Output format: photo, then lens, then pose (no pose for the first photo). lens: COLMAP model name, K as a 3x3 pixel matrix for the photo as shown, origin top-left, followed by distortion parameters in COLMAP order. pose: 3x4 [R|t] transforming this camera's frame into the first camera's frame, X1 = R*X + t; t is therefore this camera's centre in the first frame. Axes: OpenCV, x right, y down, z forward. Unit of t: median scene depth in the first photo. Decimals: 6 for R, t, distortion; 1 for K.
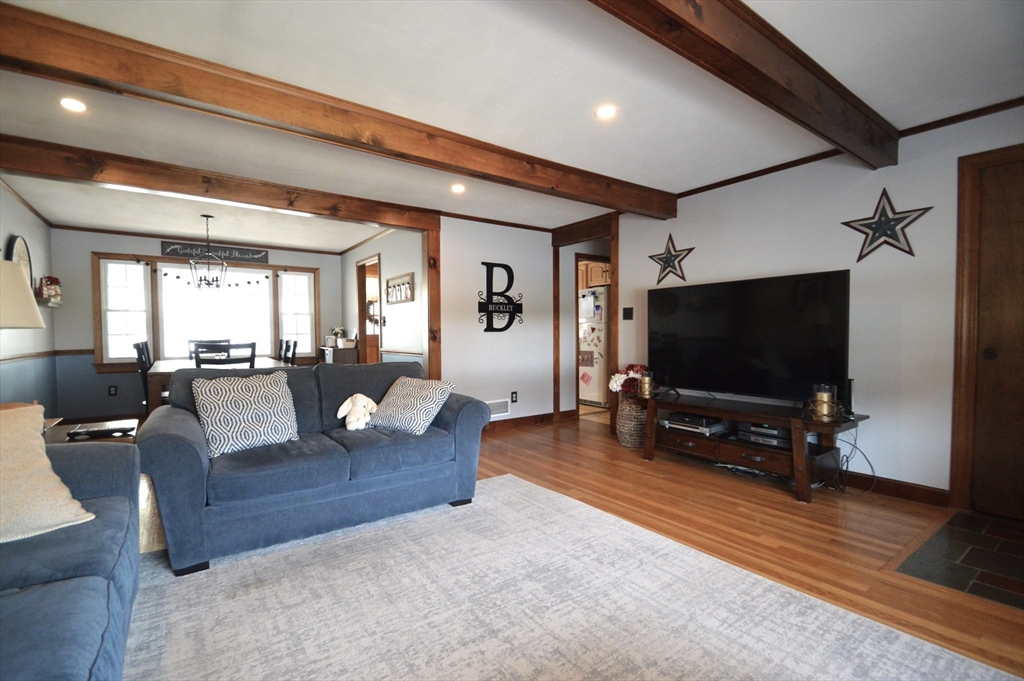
lens RADIAL K [[454.2, 0, 498.8], [0, 454.2, 349.6], [0, 0, 1]] dist [0.009378, -0.014613]
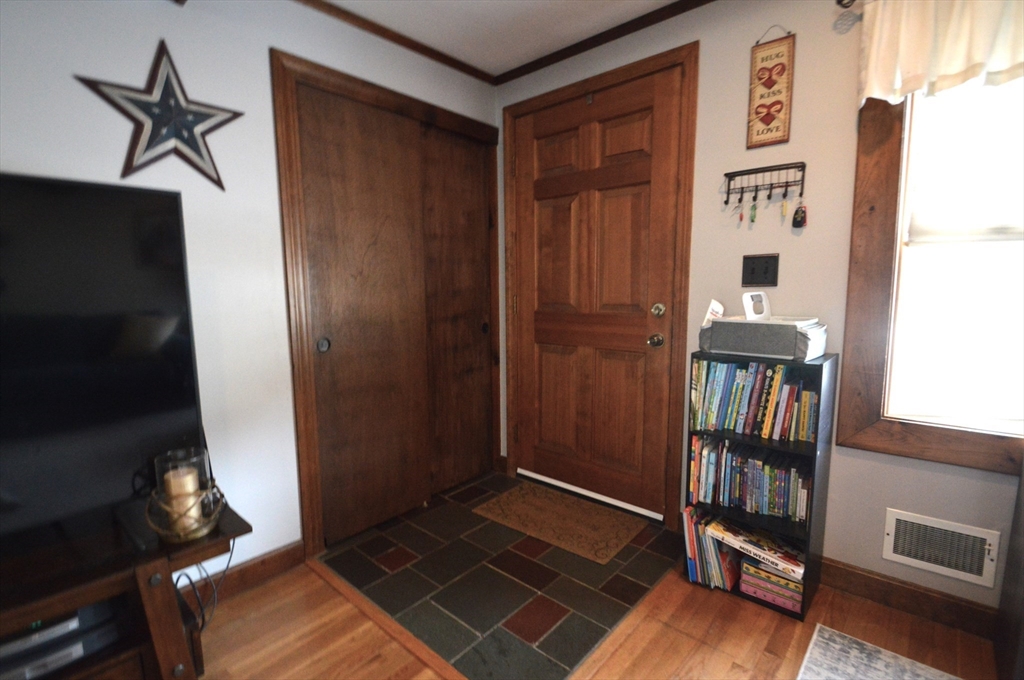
lens RADIAL K [[476.0, 0, 497.4], [0, 476.0, 351.0], [0, 0, 1]] dist [0.013051, -0.017405]
pose [[-0.213004, -0.121905, 0.969417, 0.222907], [0.043247, 0.990037, 0.134001, -0.069616], [-0.976094, 0.070467, -0.205610, 0.798813]]
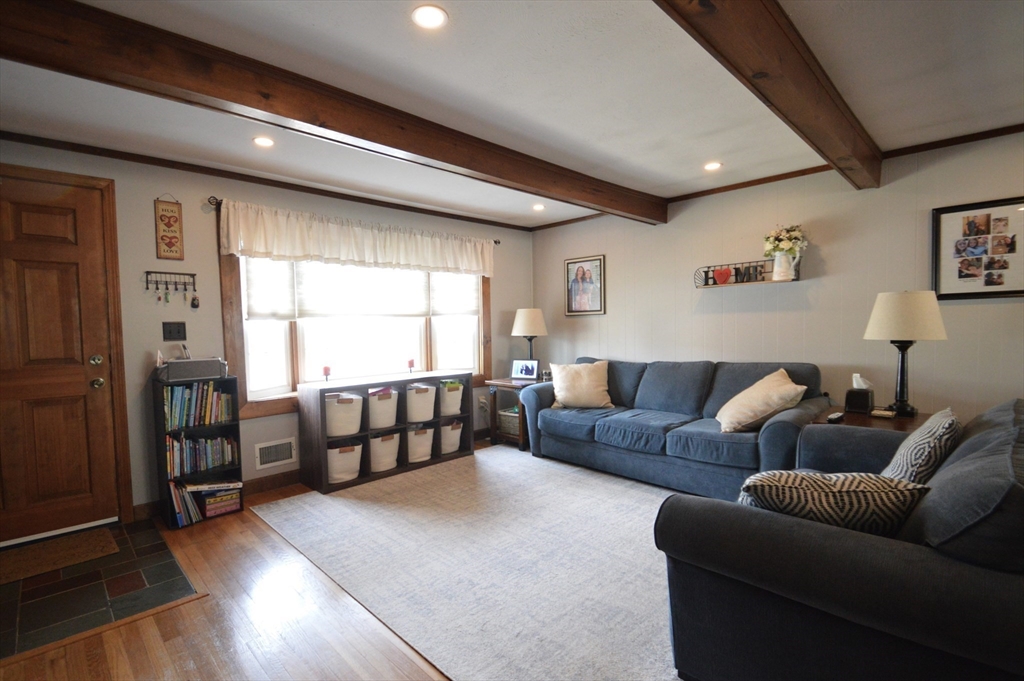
lens RADIAL K [[476.0, 0, 497.4], [0, 476.0, 351.5], [0, 0, 1]] dist [0.013051, -0.017405]
pose [[-0.987717, 0.033598, -0.152602, 0.231300], [0.020305, 0.995927, 0.087848, -0.111016], [0.154931, 0.083670, -0.984376, 1.506737]]
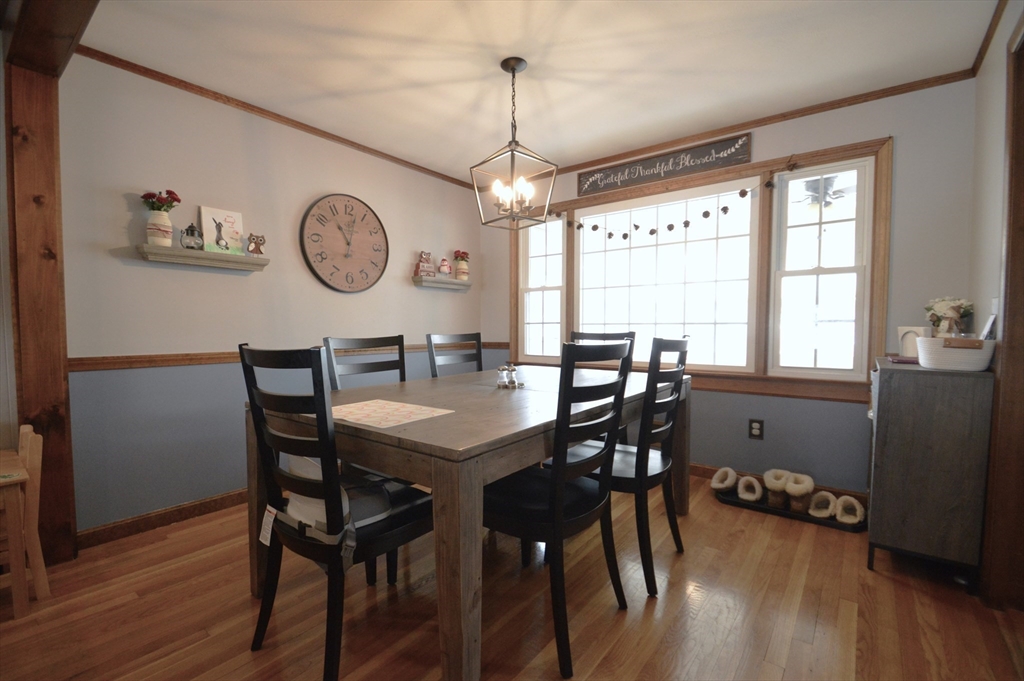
lens RADIAL K [[454.2, 0, 498.8], [0, 454.2, 349.6], [0, 0, 1]] dist [0.009378, -0.014613]
pose [[0.282030, 0.054169, -0.957875, -0.323496], [-0.032711, 0.998367, 0.046828, -0.045440], [0.958848, 0.018126, 0.283342, 1.463477]]
